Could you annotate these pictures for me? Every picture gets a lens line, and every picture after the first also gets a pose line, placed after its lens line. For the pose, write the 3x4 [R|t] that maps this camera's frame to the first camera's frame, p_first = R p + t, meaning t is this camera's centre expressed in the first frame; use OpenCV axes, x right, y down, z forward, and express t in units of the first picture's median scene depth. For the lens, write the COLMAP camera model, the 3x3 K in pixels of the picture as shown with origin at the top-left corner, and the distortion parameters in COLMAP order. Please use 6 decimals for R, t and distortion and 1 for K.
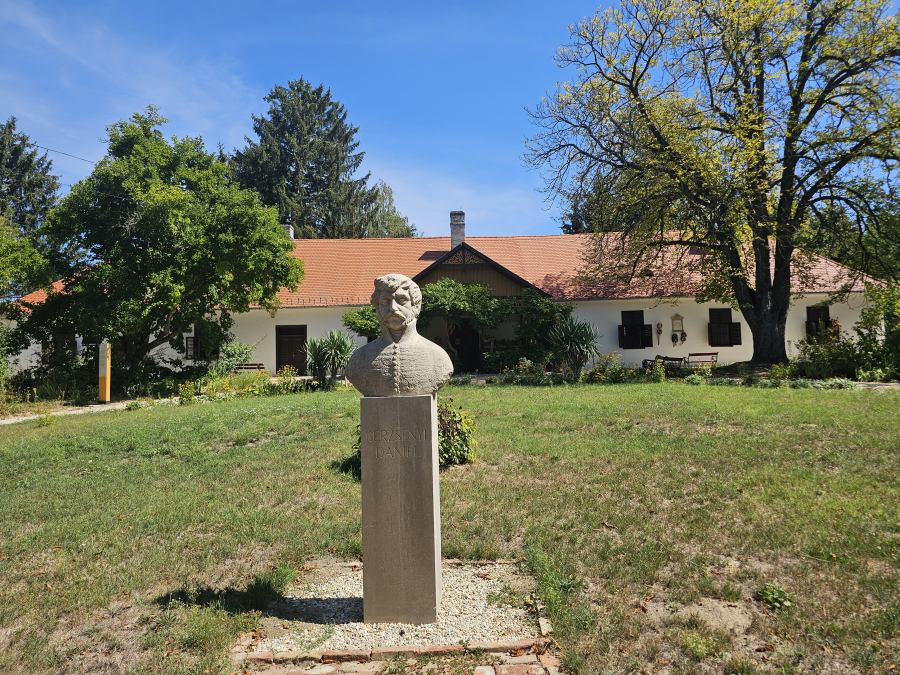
lens RADIAL K [[585.3, 0, 450.0], [0, 585.3, 337.5], [0, 0, 1]] dist [0.003820, 0.000824]
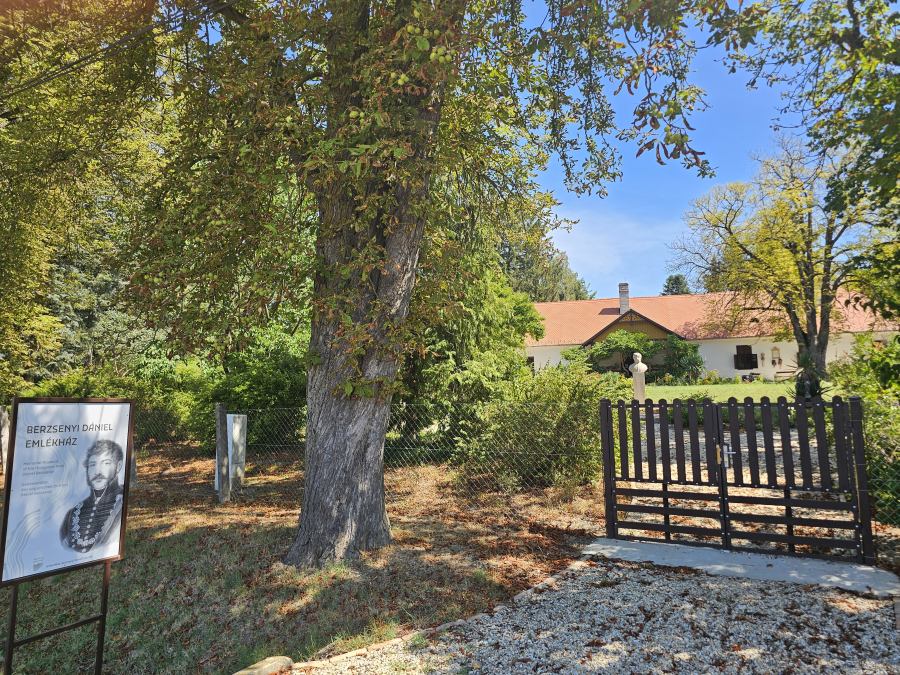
lens RADIAL K [[585.3, 0, 450.0], [0, 585.3, 337.5], [0, 0, 1]] dist [0.003820, 0.000824]
pose [[0.969266, -0.023544, -0.244888, -0.074615], [0.011821, 0.998717, -0.049234, 0.001502], [0.245733, 0.044826, 0.968301, -0.812445]]
